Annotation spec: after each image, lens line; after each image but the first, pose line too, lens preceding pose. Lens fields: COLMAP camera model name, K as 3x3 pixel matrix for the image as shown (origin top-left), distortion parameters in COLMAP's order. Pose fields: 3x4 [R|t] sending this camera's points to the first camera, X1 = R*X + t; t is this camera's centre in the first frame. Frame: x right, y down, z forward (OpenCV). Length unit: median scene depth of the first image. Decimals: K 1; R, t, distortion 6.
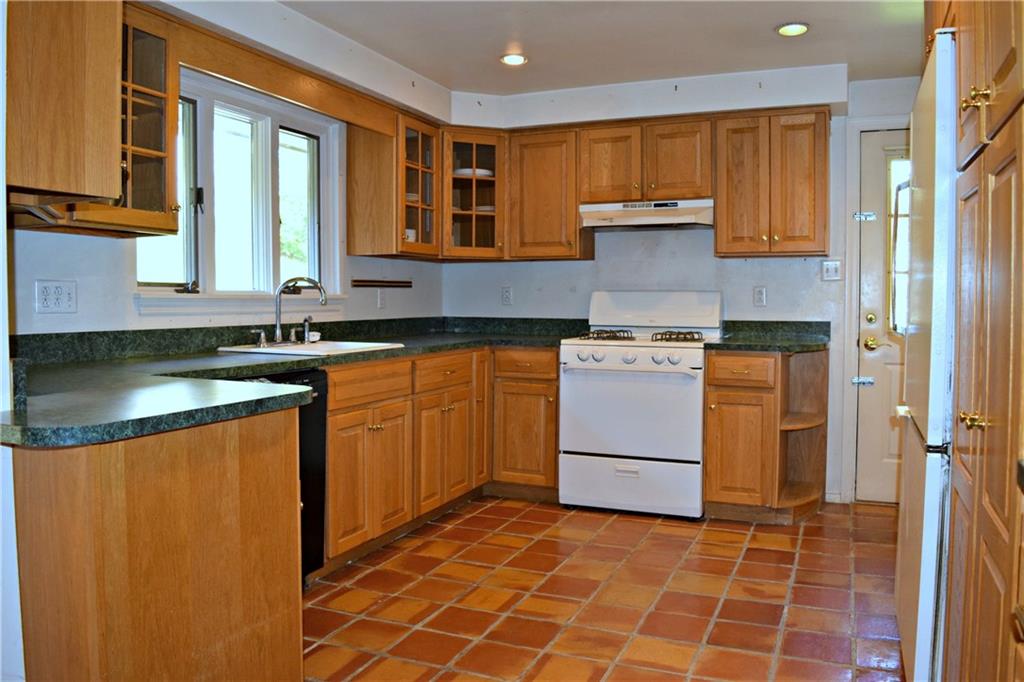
lens RADIAL K [[801.6, 0, 512.0], [0, 801.6, 341.0], [0, 0, 1]] dist [-0.083470, 0.000717]
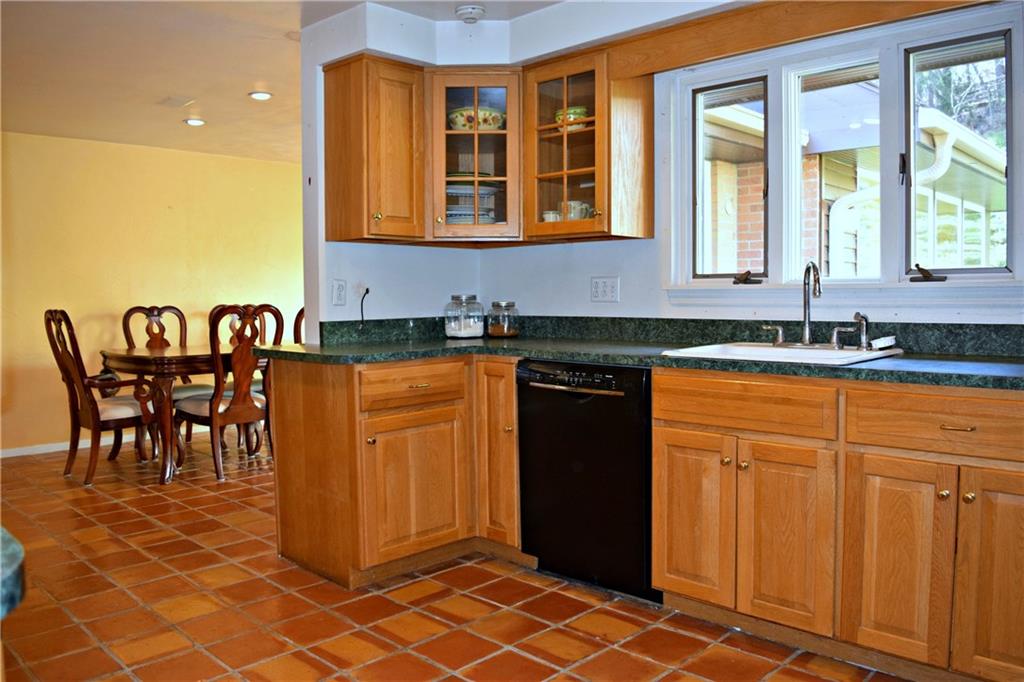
lens RADIAL K [[801.6, 0, 512.0], [0, 801.6, 341.0], [0, 0, 1]] dist [-0.083470, 0.000717]
pose [[-0.363071, 0.061766, -0.929712, 0.640782], [-0.034250, 0.996241, 0.079561, -0.062840], [0.931132, 0.060729, -0.359591, 1.171229]]
